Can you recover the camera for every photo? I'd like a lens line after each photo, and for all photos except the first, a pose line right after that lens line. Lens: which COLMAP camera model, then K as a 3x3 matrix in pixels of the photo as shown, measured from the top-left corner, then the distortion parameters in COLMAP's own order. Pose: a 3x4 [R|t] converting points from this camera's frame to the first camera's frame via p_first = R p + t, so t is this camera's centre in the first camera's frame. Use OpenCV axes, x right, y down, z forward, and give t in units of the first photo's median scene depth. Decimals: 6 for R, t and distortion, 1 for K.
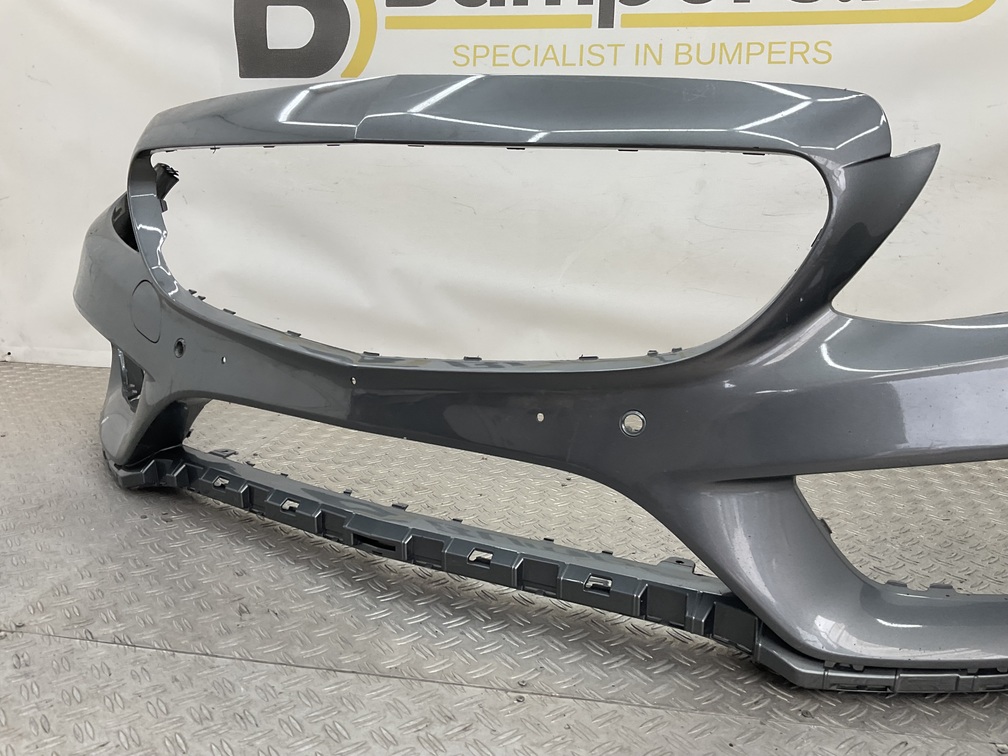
lens RADIAL K [[825.7, 0, 505.8], [0, 825.7, 380.9], [0, 0, 1]] dist [0.070233, -0.129308]
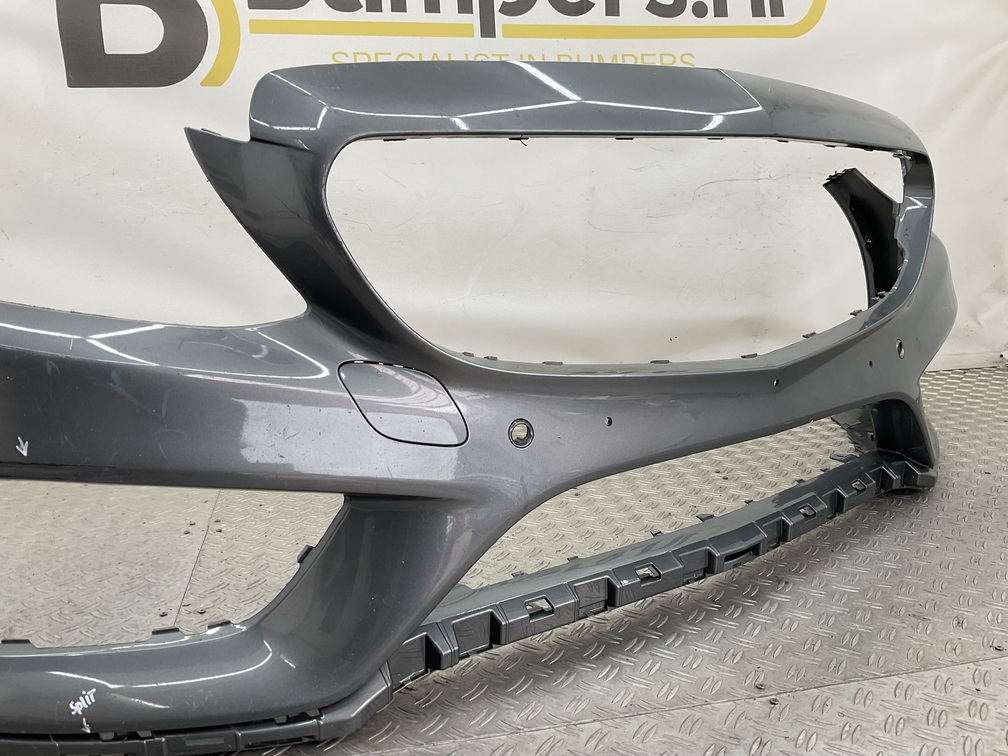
lens RADIAL K [[825.7, 0, 502.7], [0, 825.7, 382.8], [0, 0, 1]] dist [0.070233, -0.129308]
pose [[0.932939, -0.117865, 0.340196, -0.409807], [0.125780, 0.992057, -0.001224, -0.018996], [-0.337349, 0.043932, 0.940354, 0.126805]]
